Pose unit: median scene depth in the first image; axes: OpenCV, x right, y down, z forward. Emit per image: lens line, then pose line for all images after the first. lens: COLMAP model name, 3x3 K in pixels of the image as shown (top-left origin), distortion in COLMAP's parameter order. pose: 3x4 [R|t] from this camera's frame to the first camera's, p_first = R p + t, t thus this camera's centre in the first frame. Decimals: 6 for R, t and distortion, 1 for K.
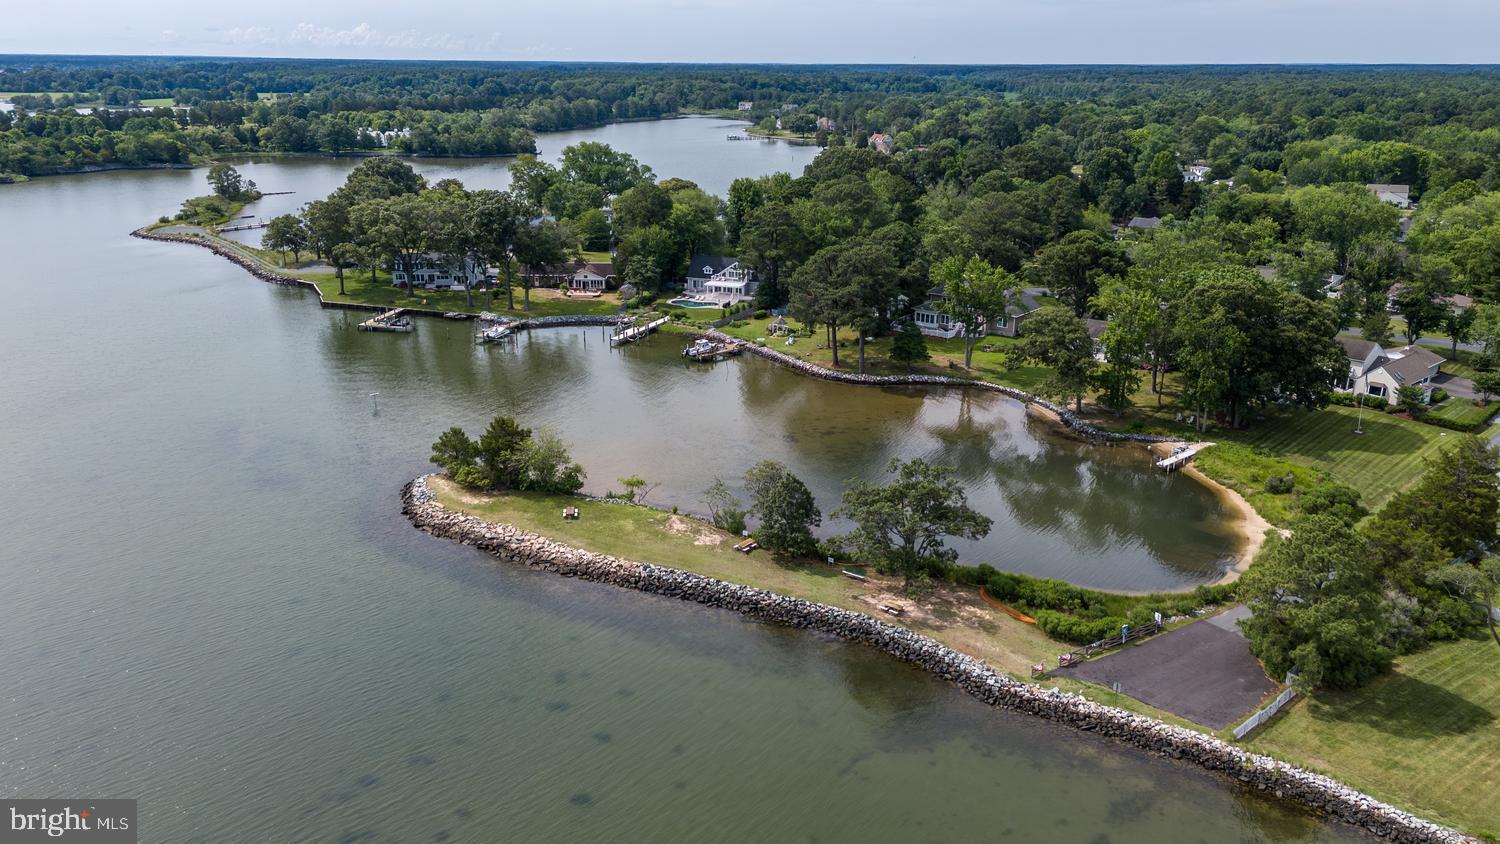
lens RADIAL K [[1170.1, 0, 751.4], [0, 1170.1, 423.2], [0, 0, 1]] dist [0.045556, -0.032802]
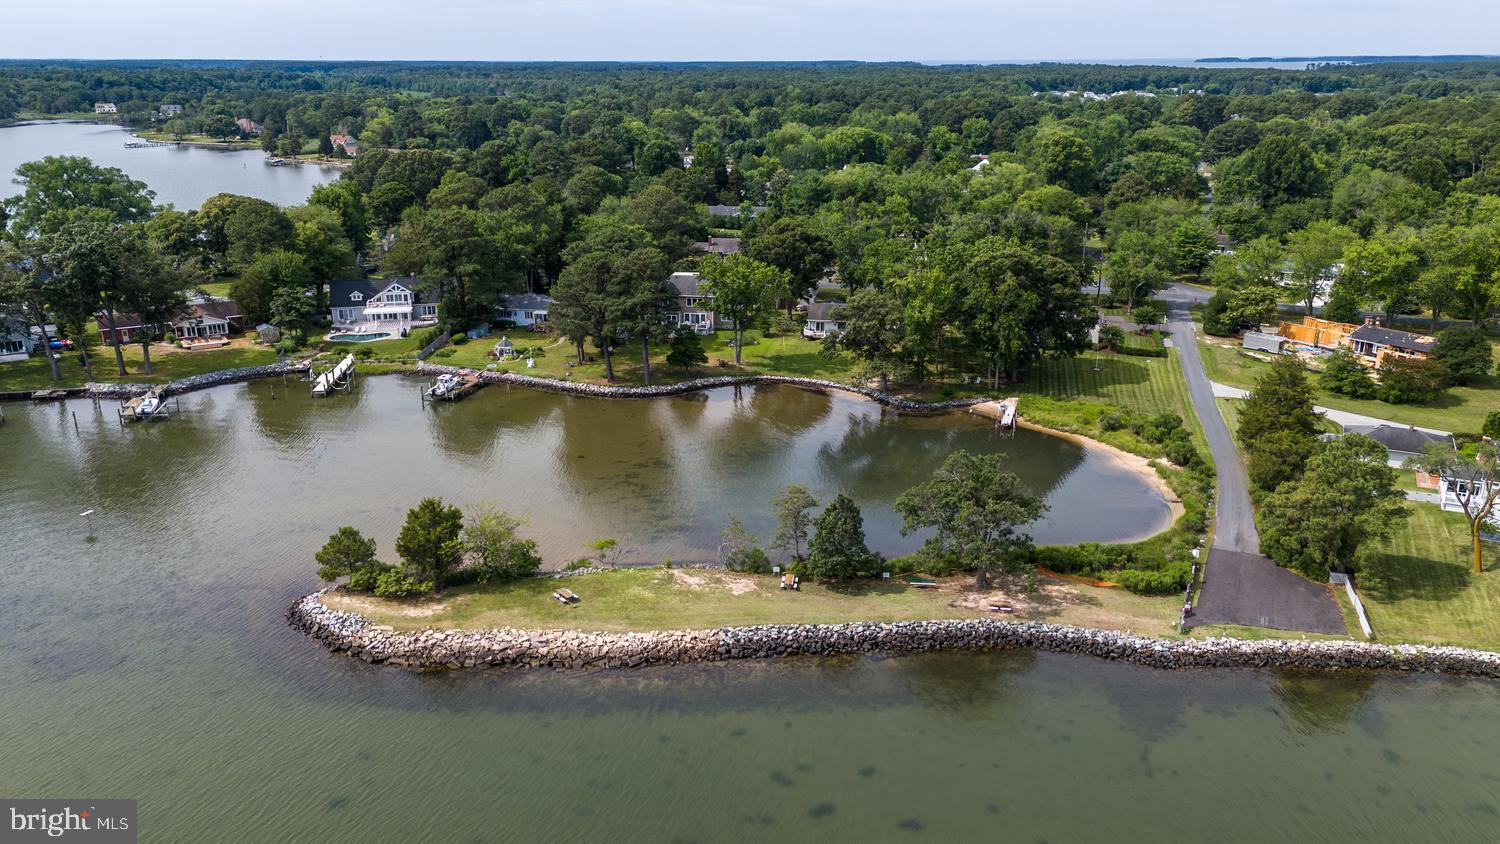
lens RADIAL K [[1170.1, 0, 753.0], [0, 1170.1, 422.0], [0, 0, 1]] dist [0.045556, -0.032802]
pose [[0.842460, -0.162856, 0.513555, -0.262945], [0.162599, 0.985628, 0.045821, -0.035235], [-0.513636, 0.044901, 0.856832, 0.130612]]
